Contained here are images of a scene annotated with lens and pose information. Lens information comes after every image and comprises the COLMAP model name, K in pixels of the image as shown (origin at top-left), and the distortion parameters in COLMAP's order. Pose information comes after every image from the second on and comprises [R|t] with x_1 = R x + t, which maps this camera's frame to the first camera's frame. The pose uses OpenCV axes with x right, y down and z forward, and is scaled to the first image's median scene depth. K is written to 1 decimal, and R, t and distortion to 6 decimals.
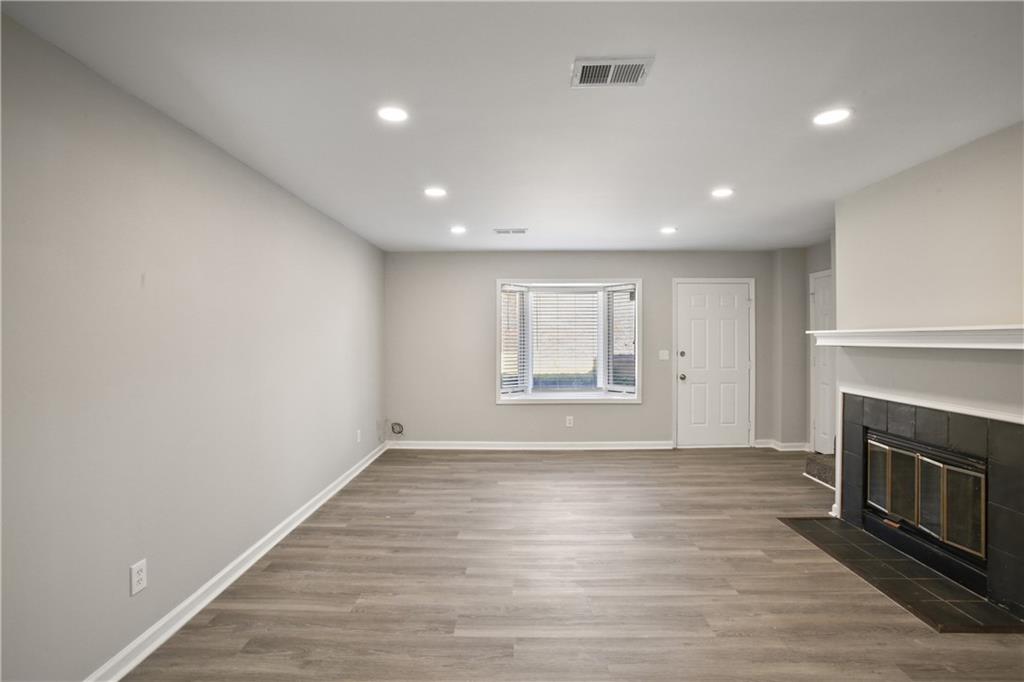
lens RADIAL K [[483.8, 0, 512.0], [0, 483.8, 341.0], [0, 0, 1]] dist [-0.030413, 0.000007]
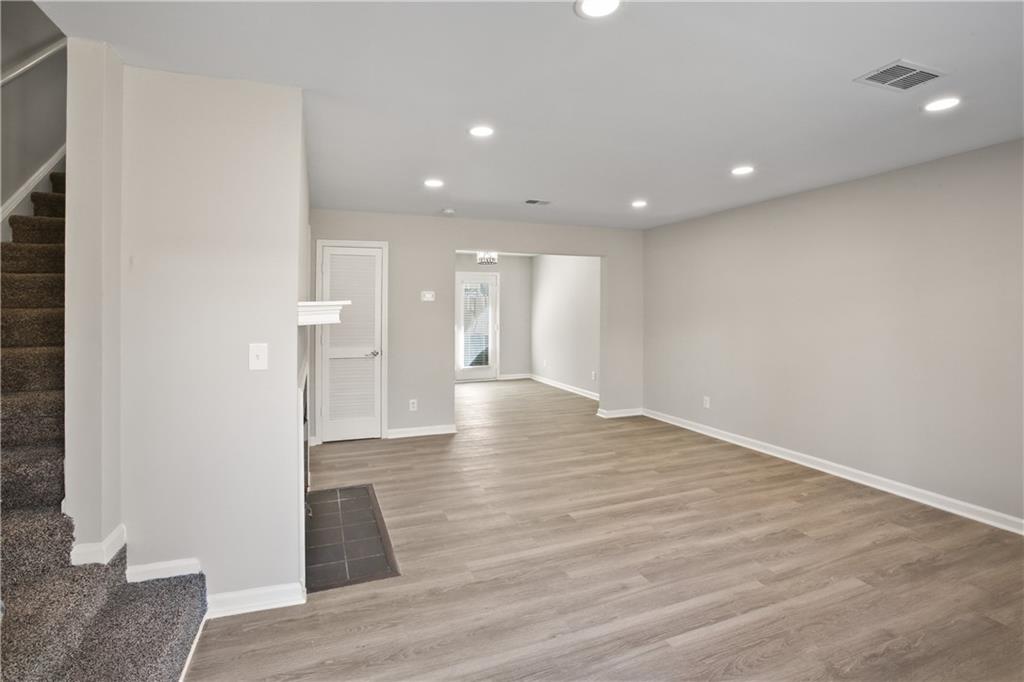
lens RADIAL K [[473.2, 0, 496.4], [0, 473.2, 327.2], [0, 0, 1]] dist [-0.075977, 0.030303]
pose [[-0.936635, 0.017583, -0.349865, 0.684092], [0.001726, 0.998959, 0.045584, -0.015269], [0.350302, 0.042092, -0.935690, 1.739044]]
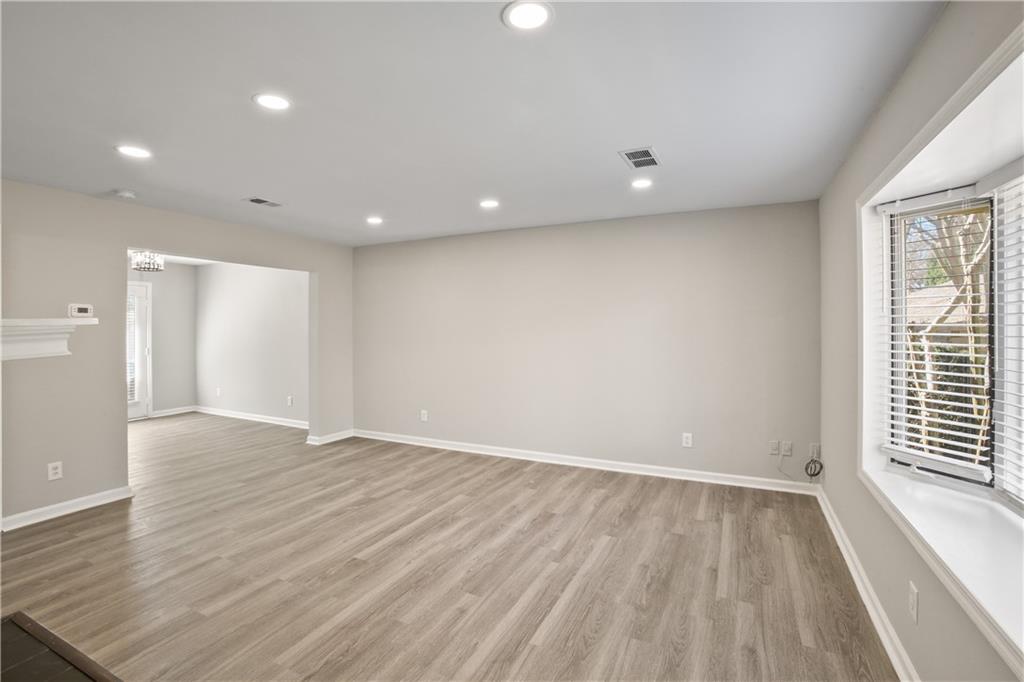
lens RADIAL K [[473.2, 0, 496.4], [0, 473.2, 327.2], [0, 0, 1]] dist [-0.075977, 0.030303]
pose [[-0.457636, 0.003372, -0.889133, 0.839393], [-0.003054, 0.999981, 0.005364, -0.013350], [0.889134, 0.005170, -0.457617, 1.535456]]
